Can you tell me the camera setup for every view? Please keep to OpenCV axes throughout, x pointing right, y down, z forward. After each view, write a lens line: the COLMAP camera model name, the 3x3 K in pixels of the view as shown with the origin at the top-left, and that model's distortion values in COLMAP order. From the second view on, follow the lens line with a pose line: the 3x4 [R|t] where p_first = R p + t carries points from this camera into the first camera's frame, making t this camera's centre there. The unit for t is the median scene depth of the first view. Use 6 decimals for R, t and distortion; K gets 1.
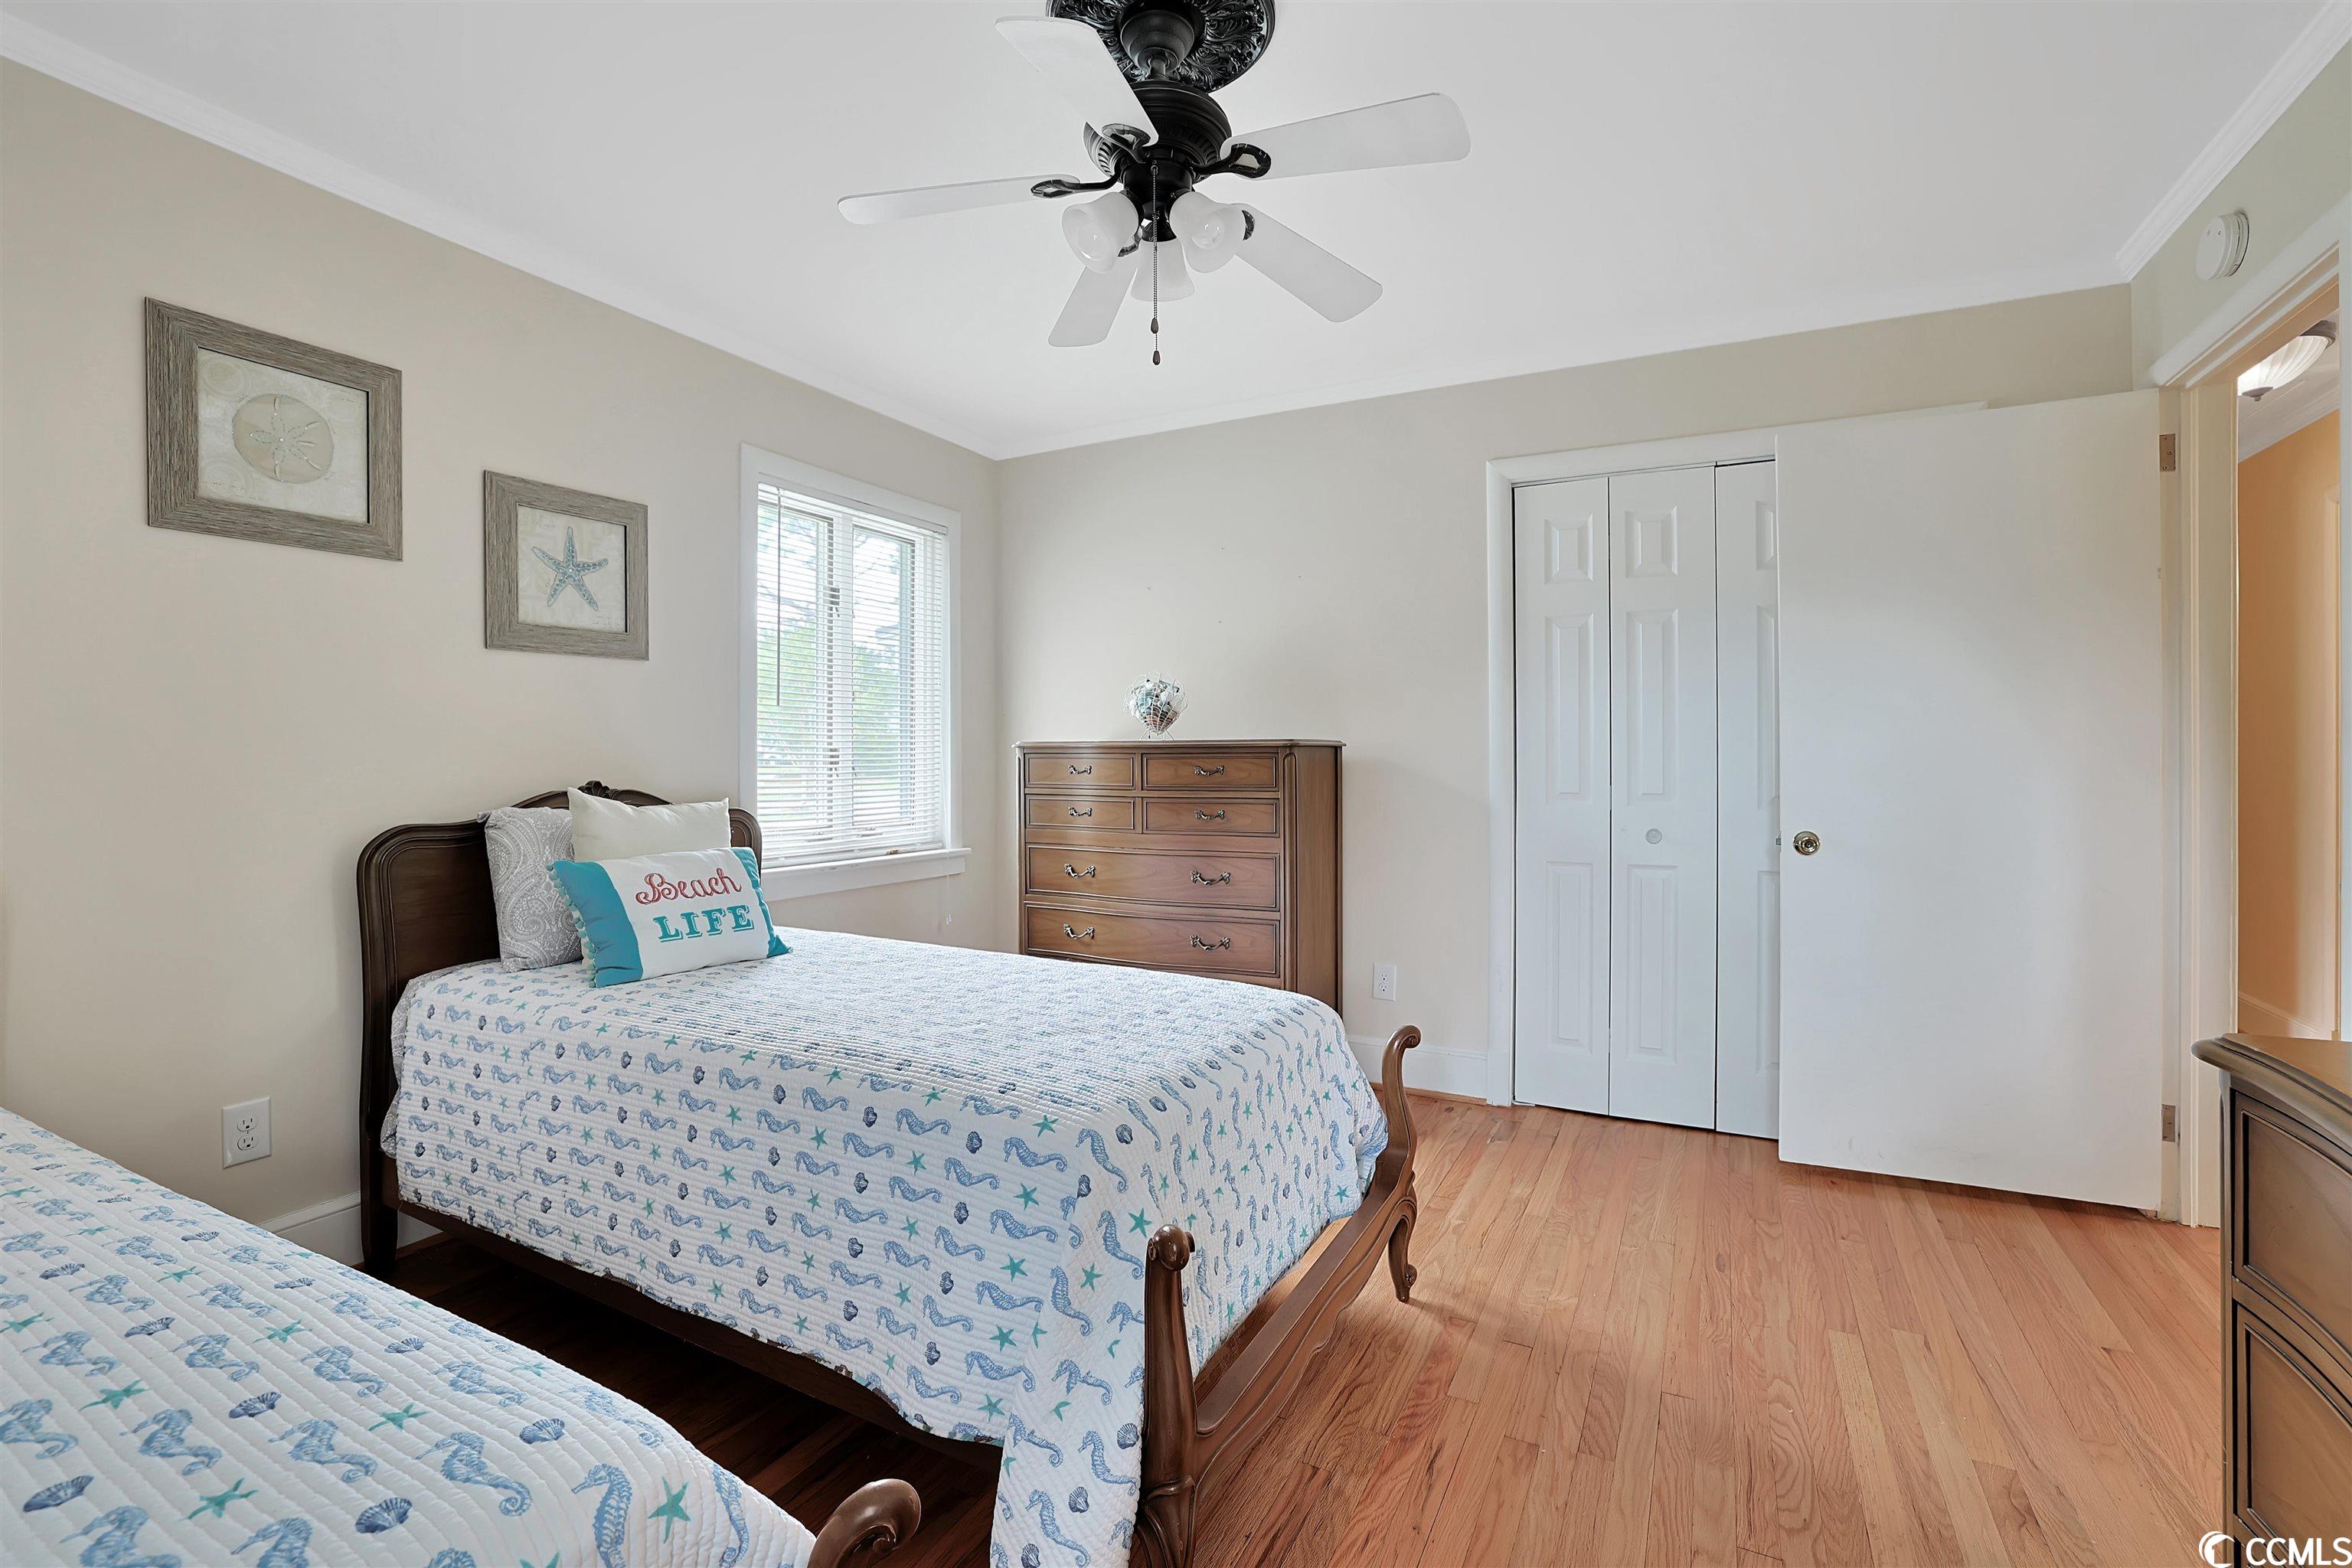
lens RADIAL K [[1031.8, 0, 1173.4], [0, 1031.8, 762.0], [0, 0, 1]] dist [-0.033407, 0.000736]
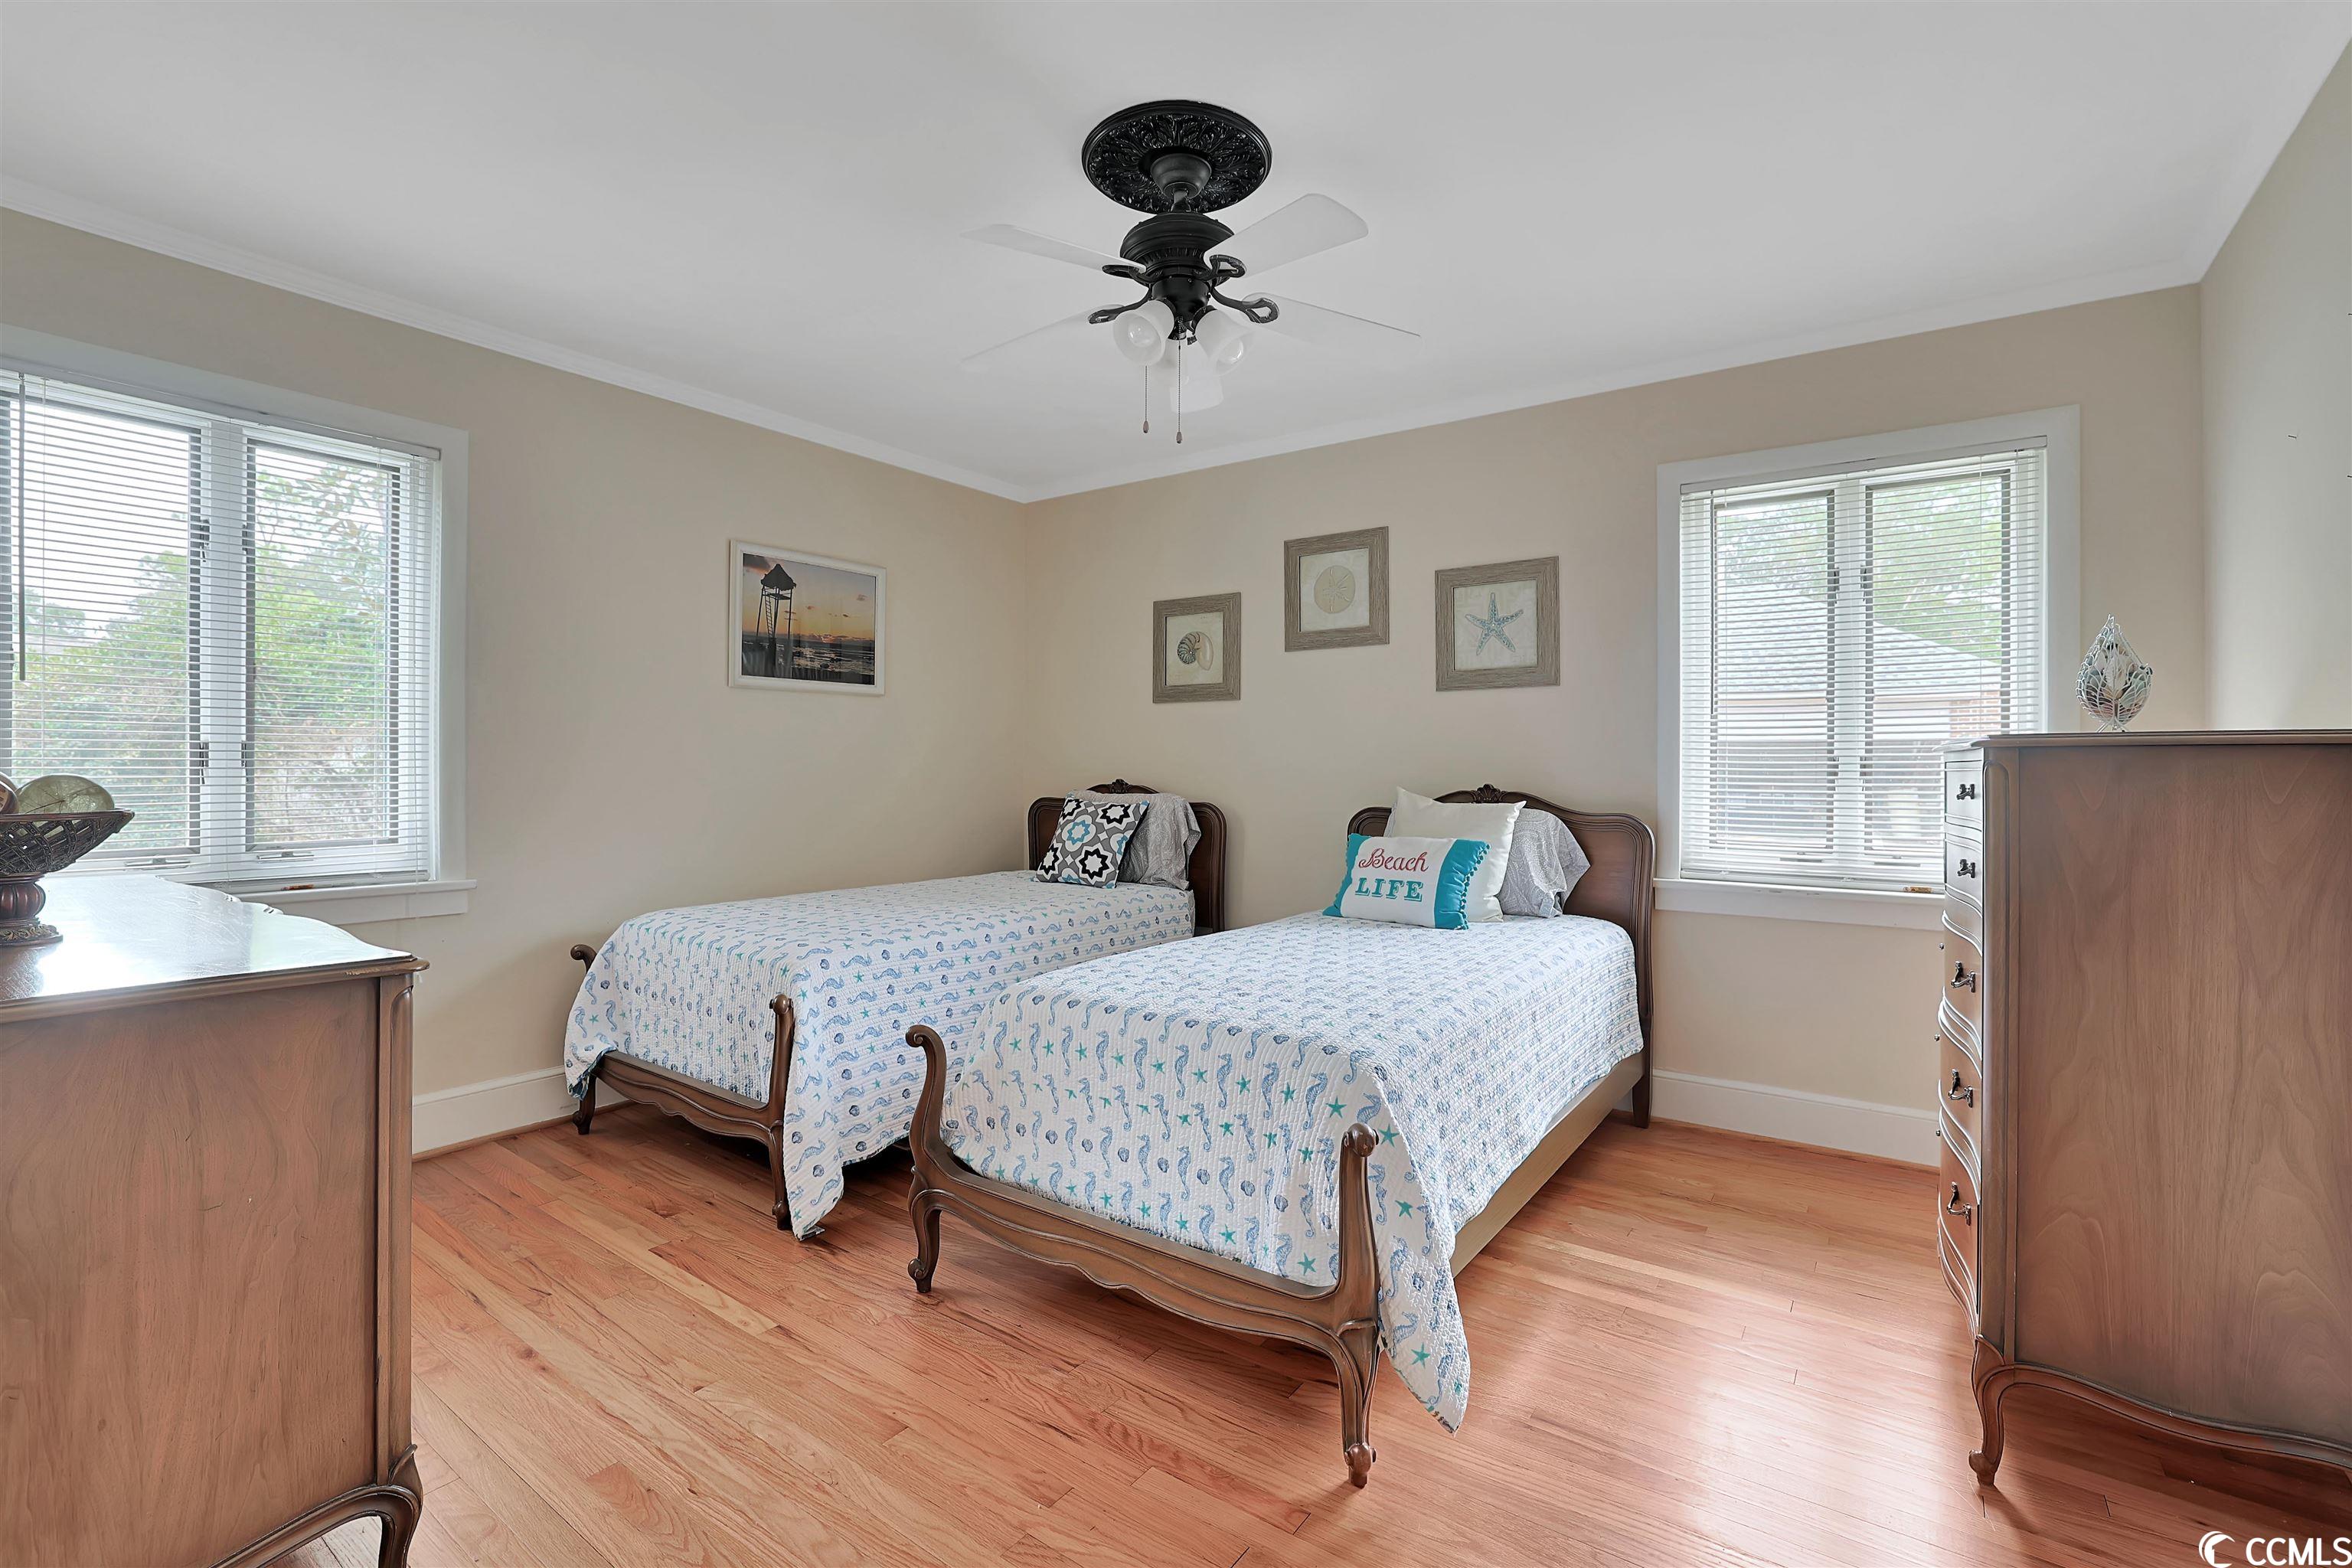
lens RADIAL K [[1031.8, 0, 1180.1], [0, 1031.8, 773.3], [0, 0, 1]] dist [-0.033407, 0.000736]
pose [[-0.136376, 0.009052, -0.990616, 0.820162], [-0.006131, 0.999931, 0.009981, -0.006217], [0.990638, 0.007434, -0.136311, 0.806815]]
